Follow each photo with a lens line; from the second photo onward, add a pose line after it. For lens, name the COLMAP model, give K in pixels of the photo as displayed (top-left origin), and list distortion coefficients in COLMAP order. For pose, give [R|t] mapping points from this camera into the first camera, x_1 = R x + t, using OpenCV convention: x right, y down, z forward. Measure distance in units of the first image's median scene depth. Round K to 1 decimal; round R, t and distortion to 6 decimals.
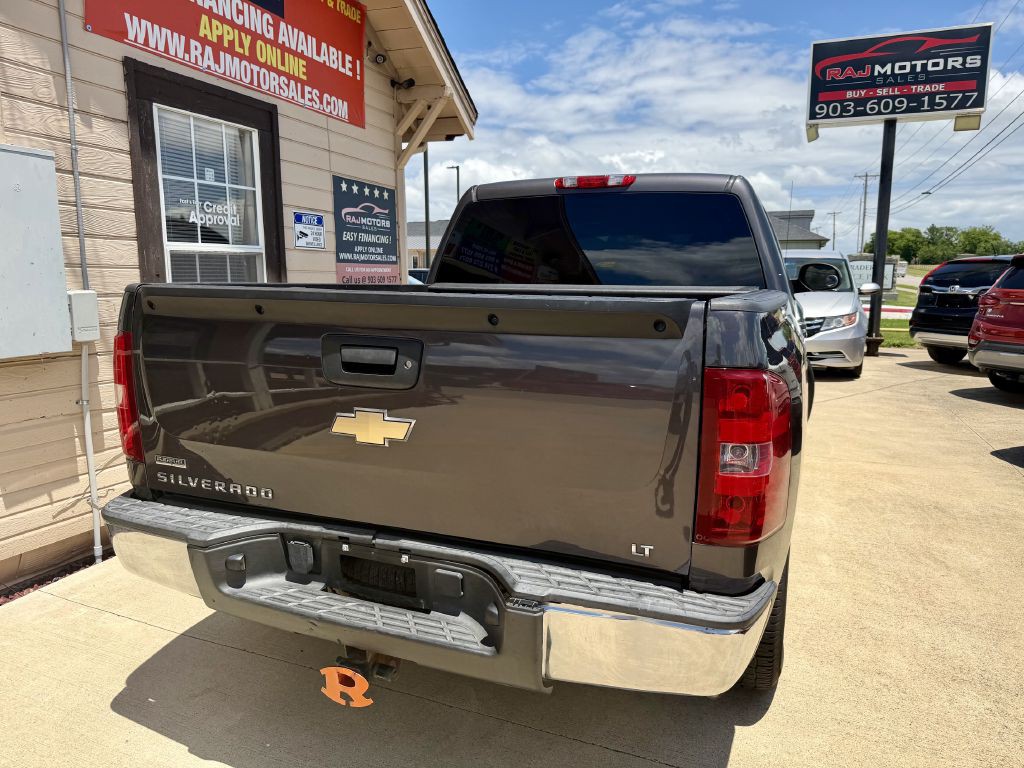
lens RADIAL K [[728.9, 0, 514.6], [0, 728.9, 388.0], [0, 0, 1]] dist [0.019667, -0.026574]
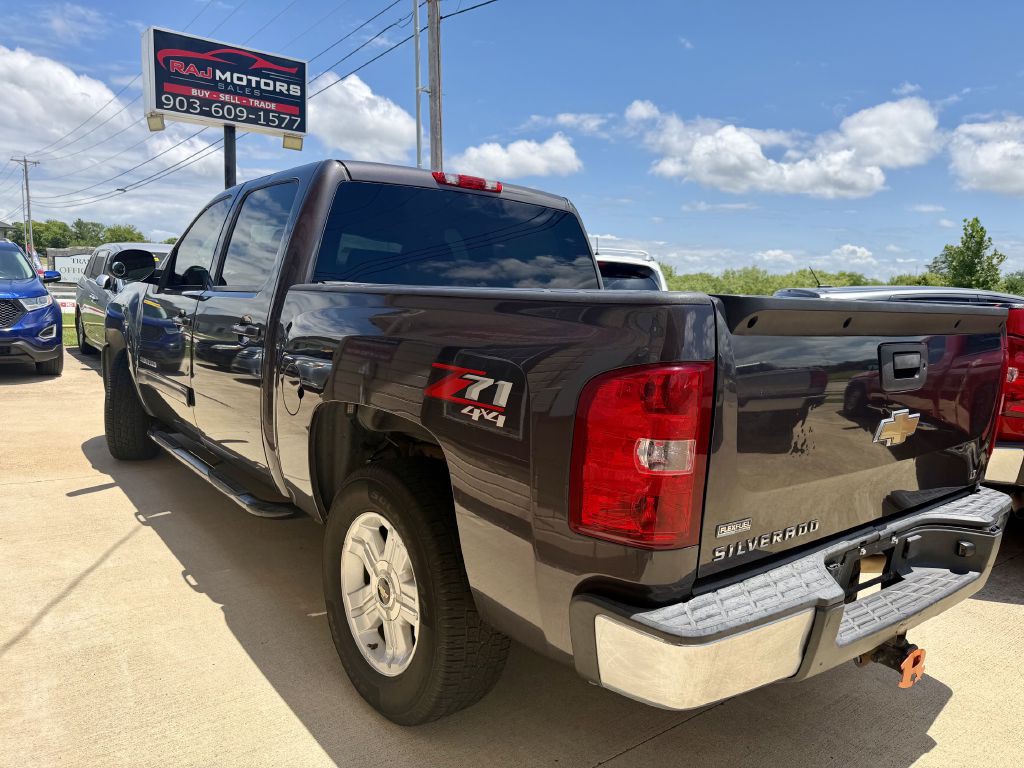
lens RADIAL K [[728.9, 0, 506.8], [0, 728.9, 380.7], [0, 0, 1]] dist [0.019667, -0.026574]
pose [[0.502333, -0.095132, 0.859425, -0.575428], [0.097655, 0.993812, 0.052928, -0.053179], [-0.859142, 0.057340, 0.508515, 0.380677]]
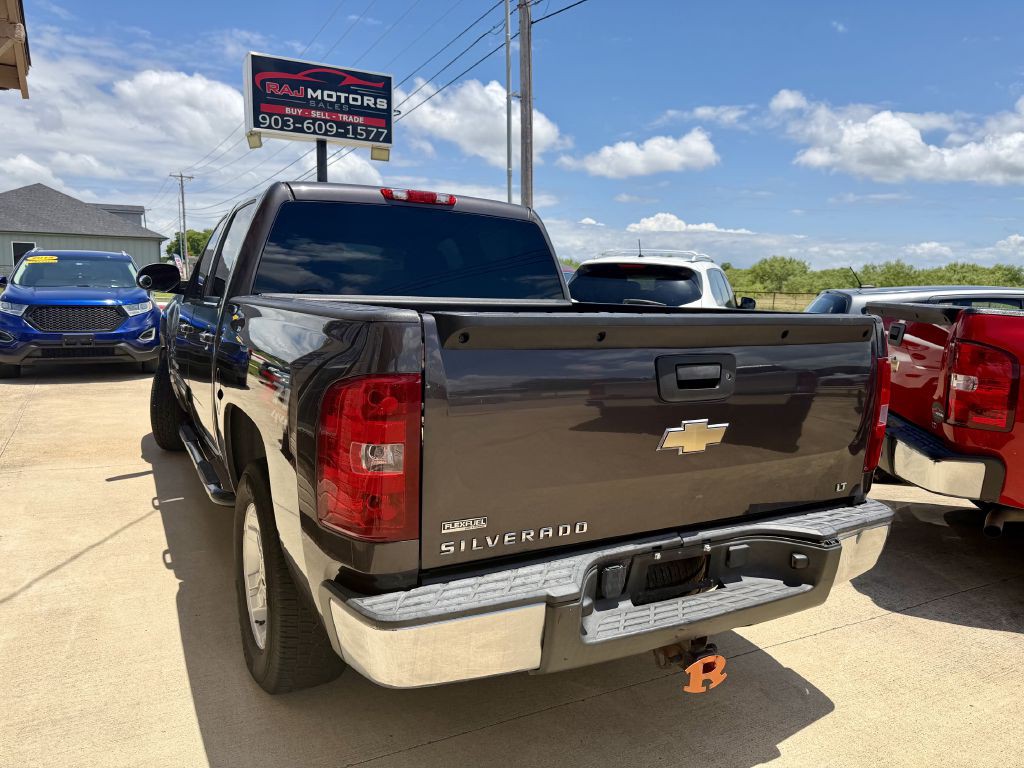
lens RADIAL K [[728.9, 0, 512.0], [0, 728.9, 383.3], [0, 0, 1]] dist [0.019667, -0.026574]
pose [[0.636888, -0.092724, 0.765360, -0.492081], [0.095535, 0.994582, 0.040995, -0.040212], [-0.765014, 0.047010, 0.642295, 0.200193]]
